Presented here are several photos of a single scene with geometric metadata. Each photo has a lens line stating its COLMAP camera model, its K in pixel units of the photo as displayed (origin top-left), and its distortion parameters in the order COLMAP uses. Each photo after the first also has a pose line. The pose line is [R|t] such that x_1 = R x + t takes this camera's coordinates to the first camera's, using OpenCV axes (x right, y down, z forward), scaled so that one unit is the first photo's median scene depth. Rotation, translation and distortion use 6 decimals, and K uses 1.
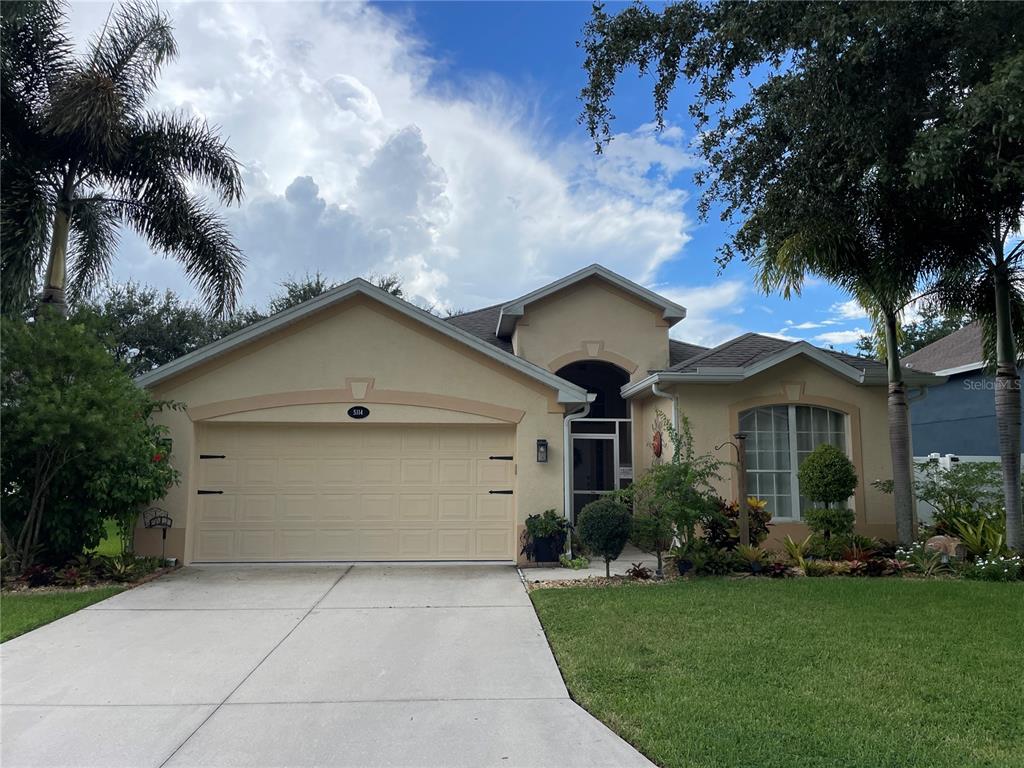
lens RADIAL K [[777.2, 0, 515.2], [0, 777.2, 383.3], [0, 0, 1]] dist [0.089147, -0.117229]
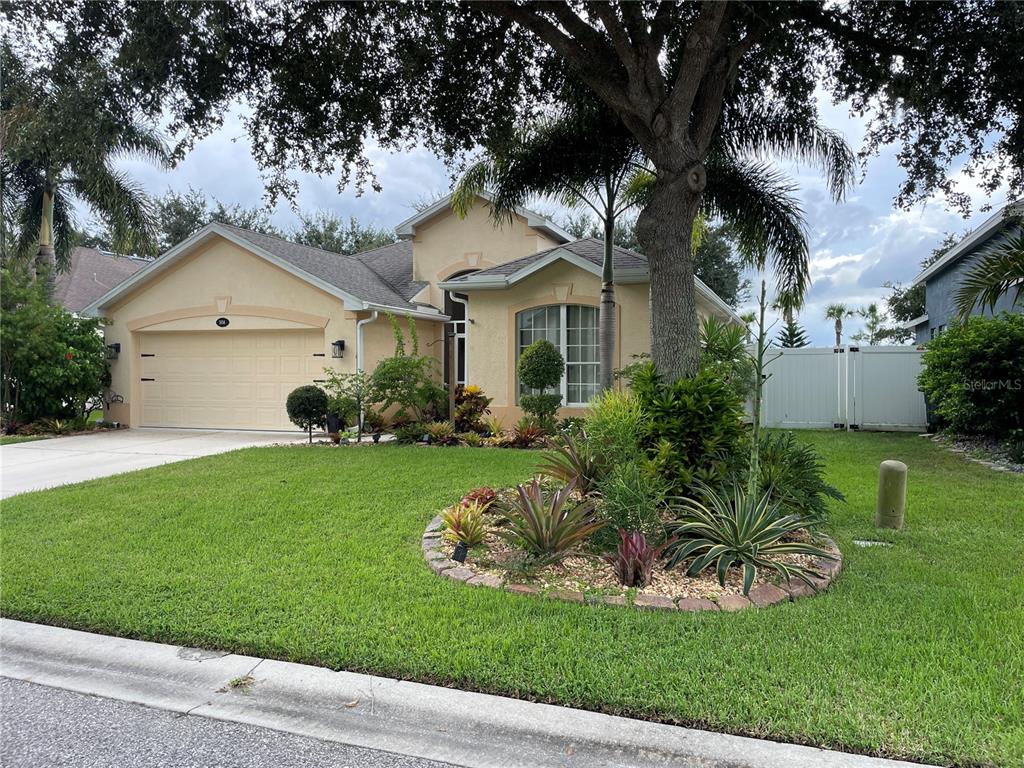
lens RADIAL K [[777.2, 0, 515.2], [0, 777.2, 383.3], [0, 0, 1]] dist [0.089147, -0.117229]
pose [[0.917898, 0.004272, -0.396793, 0.803726], [0.047700, 0.991504, 0.121018, 0.001086], [0.393939, -0.130009, 0.909895, -0.062491]]
